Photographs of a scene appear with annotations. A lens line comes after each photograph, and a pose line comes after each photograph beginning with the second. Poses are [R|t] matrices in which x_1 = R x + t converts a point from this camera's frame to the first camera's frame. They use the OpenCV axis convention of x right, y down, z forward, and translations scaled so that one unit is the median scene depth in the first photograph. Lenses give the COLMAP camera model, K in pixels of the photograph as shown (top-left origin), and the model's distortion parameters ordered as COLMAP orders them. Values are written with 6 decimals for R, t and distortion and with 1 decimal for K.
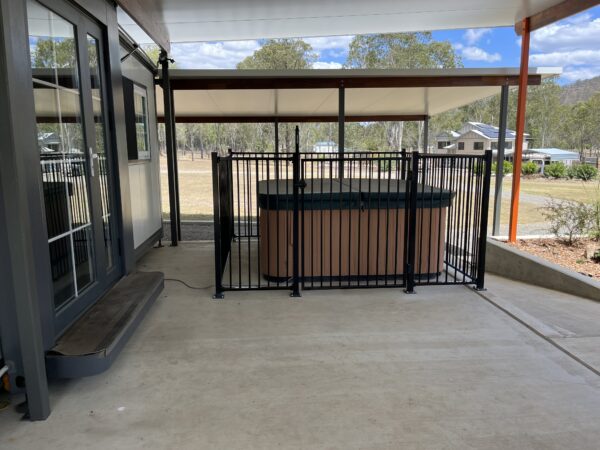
lens RADIAL K [[461.4, 0, 300.0], [0, 461.4, 225.0], [0, 0, 1]] dist [0.002930, -0.002479]
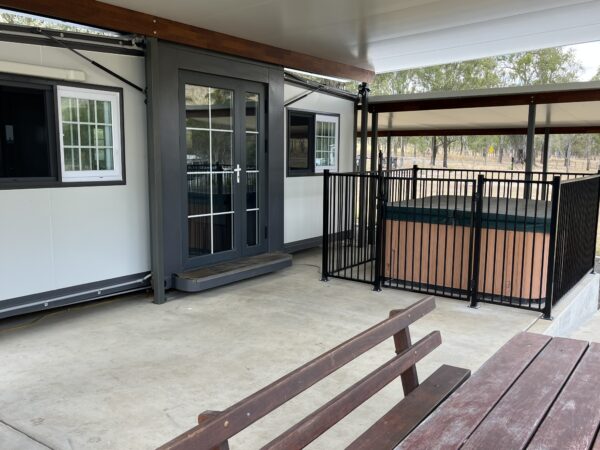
lens RADIAL K [[557.4, 0, 300.0], [0, 557.4, 225.0], [0, 0, 1]] dist [0.011044, 0.001830]
pose [[0.759285, 0.095208, -0.643756, 0.758215], [-0.122361, 0.992483, 0.002463, 0.005819], [0.639151, 0.076901, 0.765227, -0.248181]]
